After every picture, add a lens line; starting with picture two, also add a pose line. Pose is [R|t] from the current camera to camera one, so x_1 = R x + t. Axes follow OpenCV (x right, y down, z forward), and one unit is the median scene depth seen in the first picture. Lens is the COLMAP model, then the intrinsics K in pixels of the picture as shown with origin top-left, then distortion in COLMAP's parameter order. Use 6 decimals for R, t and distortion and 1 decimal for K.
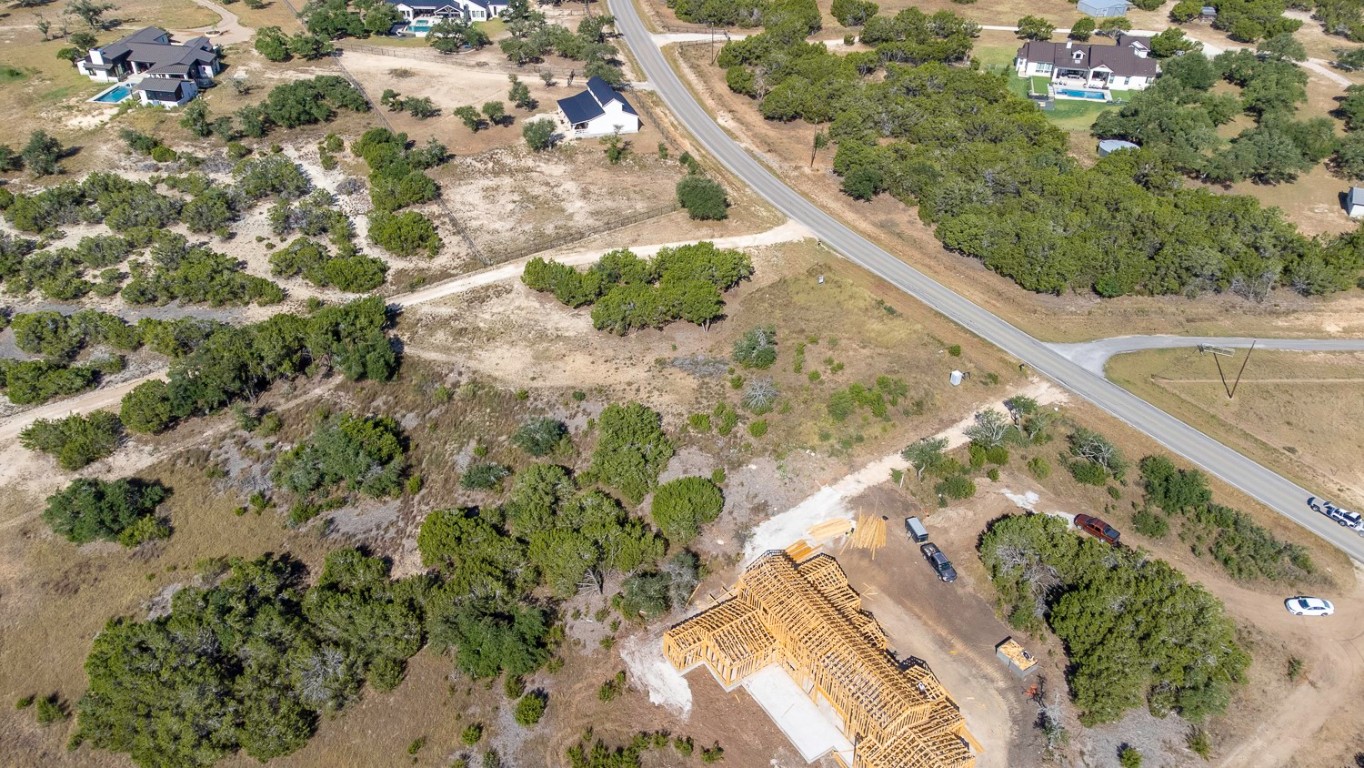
lens RADIAL K [[1019.1, 0, 678.8], [0, 1019.1, 382.2], [0, 0, 1]] dist [0.018733, 0.056719]
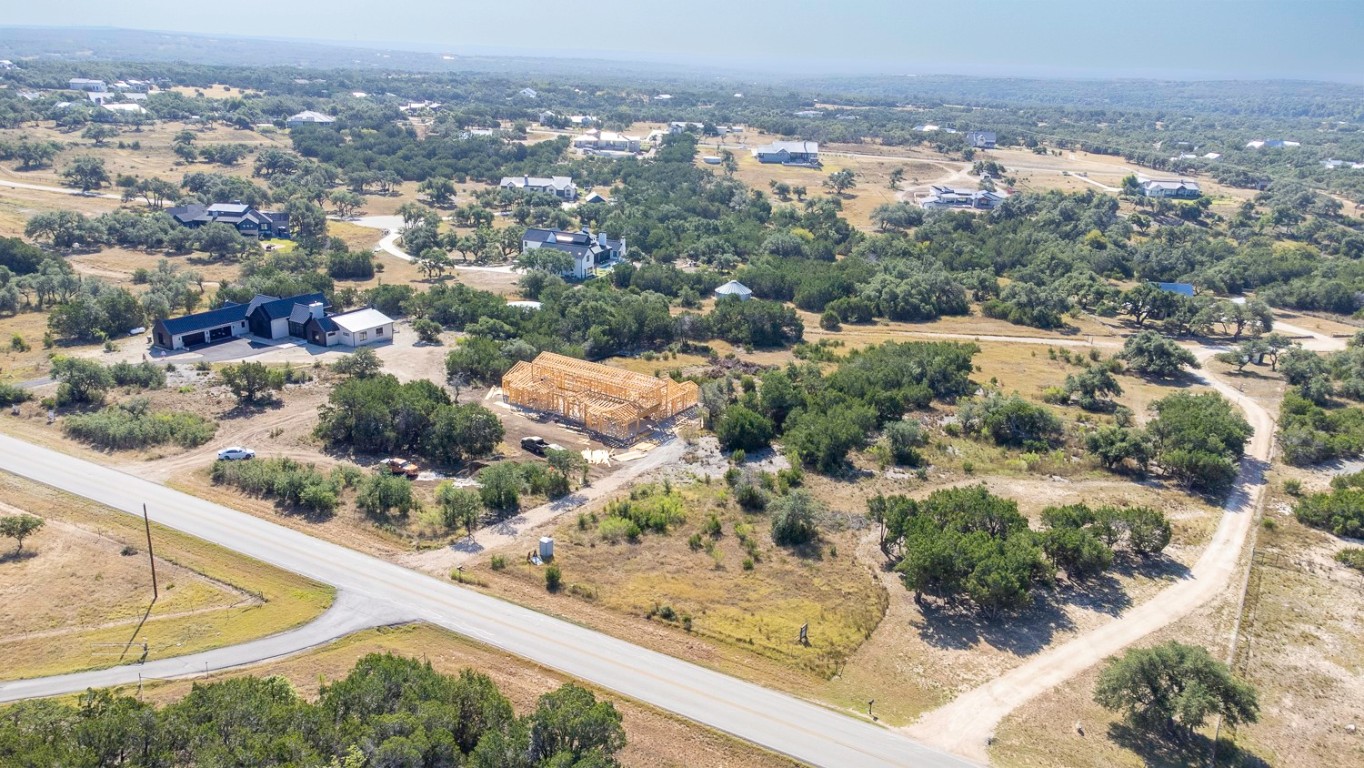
lens RADIAL K [[1019.1, 0, 679.7], [0, 1019.1, 381.9], [0, 0, 1]] dist [0.018733, 0.056719]
pose [[-0.907191, 0.071989, -0.414514, 0.451490], [-0.286678, 0.615343, 0.734281, -0.615111], [0.307928, 0.784965, -0.537596, 1.244881]]
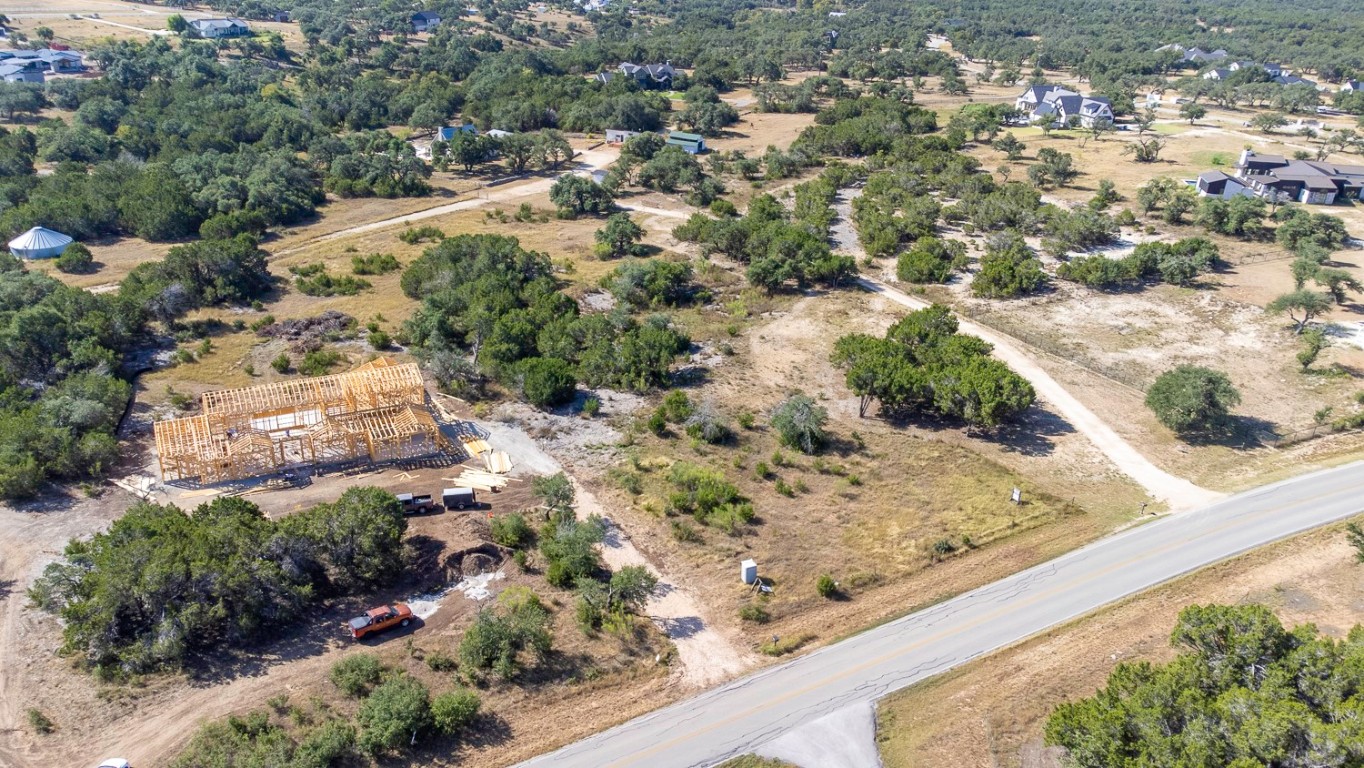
lens RADIAL K [[1019.1, 0, 680.6], [0, 1019.1, 386.7], [0, 0, 1]] dist [0.018733, 0.056719]
pose [[-0.098504, 0.387283, -0.916684, 0.745311], [-0.604566, 0.708395, 0.364249, -0.265237], [0.790441, 0.590075, 0.164359, 0.740814]]
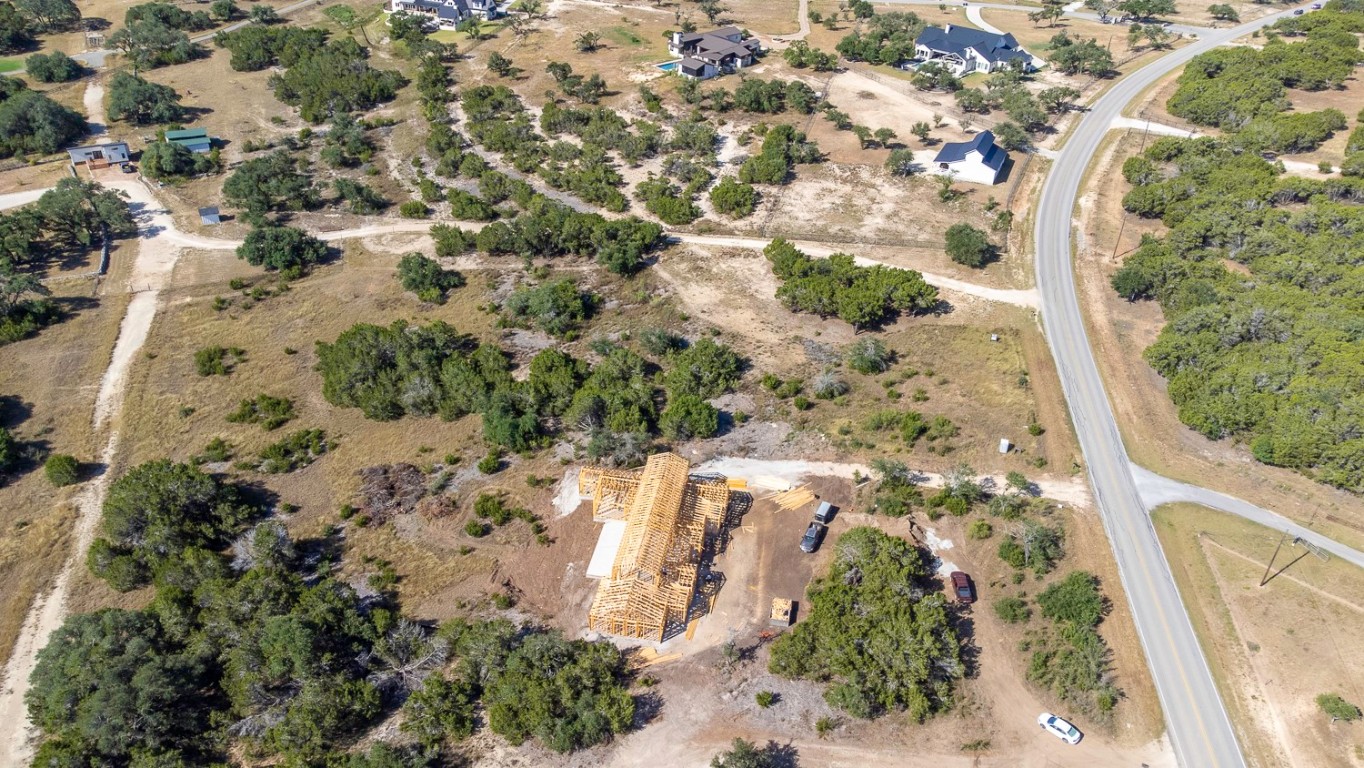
lens RADIAL K [[1019.1, 0, 680.1], [0, 1019.1, 383.2], [0, 0, 1]] dist [0.018733, 0.056719]
pose [[0.729112, 0.374822, -0.572628, 0.563442], [-0.401023, 0.911990, 0.086345, -0.018830], [0.554595, 0.166682, 0.815255, -0.049326]]
